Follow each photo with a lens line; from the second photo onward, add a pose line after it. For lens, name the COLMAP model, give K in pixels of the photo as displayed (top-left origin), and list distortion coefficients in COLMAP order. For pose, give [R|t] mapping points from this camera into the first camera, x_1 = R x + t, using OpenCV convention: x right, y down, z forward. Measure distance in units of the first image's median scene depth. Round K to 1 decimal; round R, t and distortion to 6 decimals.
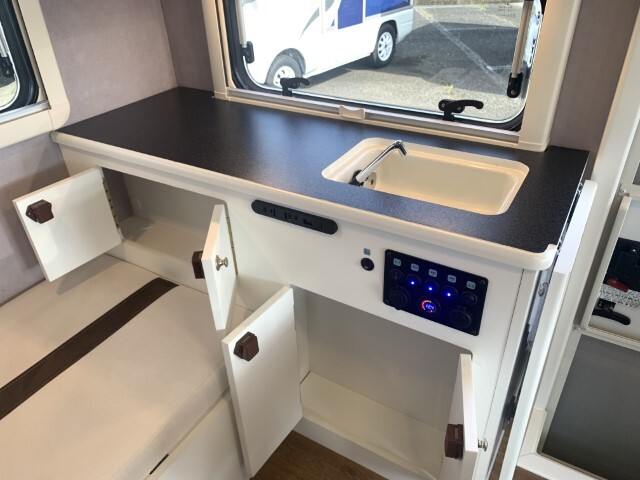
lens RADIAL K [[502.0, 0, 320.0], [0, 502.0, 240.0], [0, 0, 1]] dist [0.001095, 0.000082]
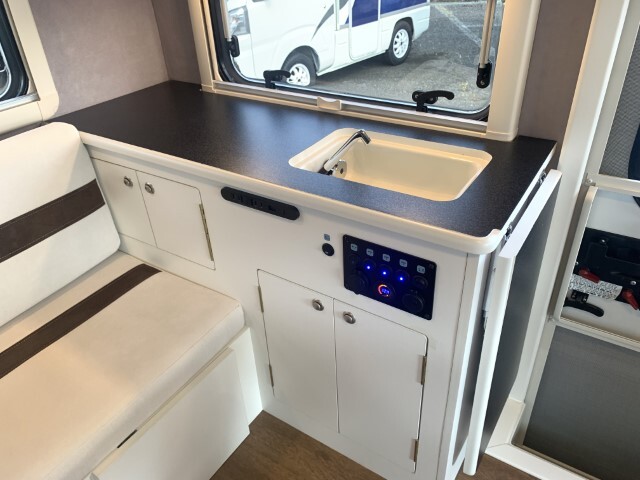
lens RADIAL K [[502.0, 0, 320.0], [0, 502.0, 240.0], [0, 0, 1]] dist [0.001095, 0.000082]
pose [[0.999002, 0.011242, -0.043224, 0.096835], [-0.011145, 0.999935, 0.002475, 0.020877], [0.043249, -0.001990, 0.999062, -0.019920]]
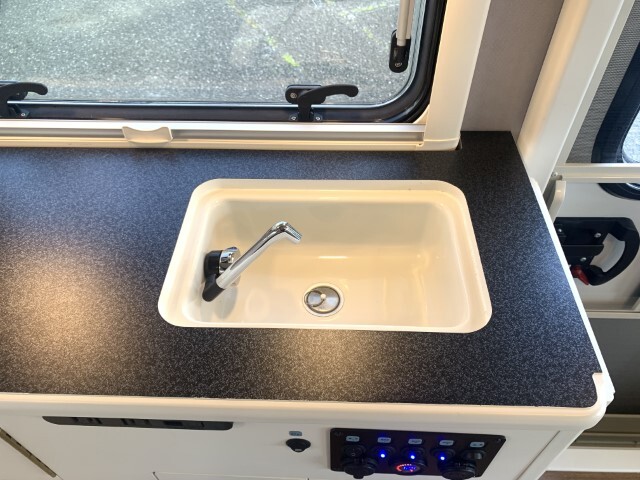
lens RADIAL K [[502.0, 0, 320.0], [0, 502.0, 240.0], [0, 0, 1]] dist [0.001095, 0.000082]
pose [[0.873840, -0.342640, 0.344966, -0.005282], [0.249248, 0.924859, 0.287248, -0.270907], [-0.417467, -0.165026, 0.893581, 0.388364]]
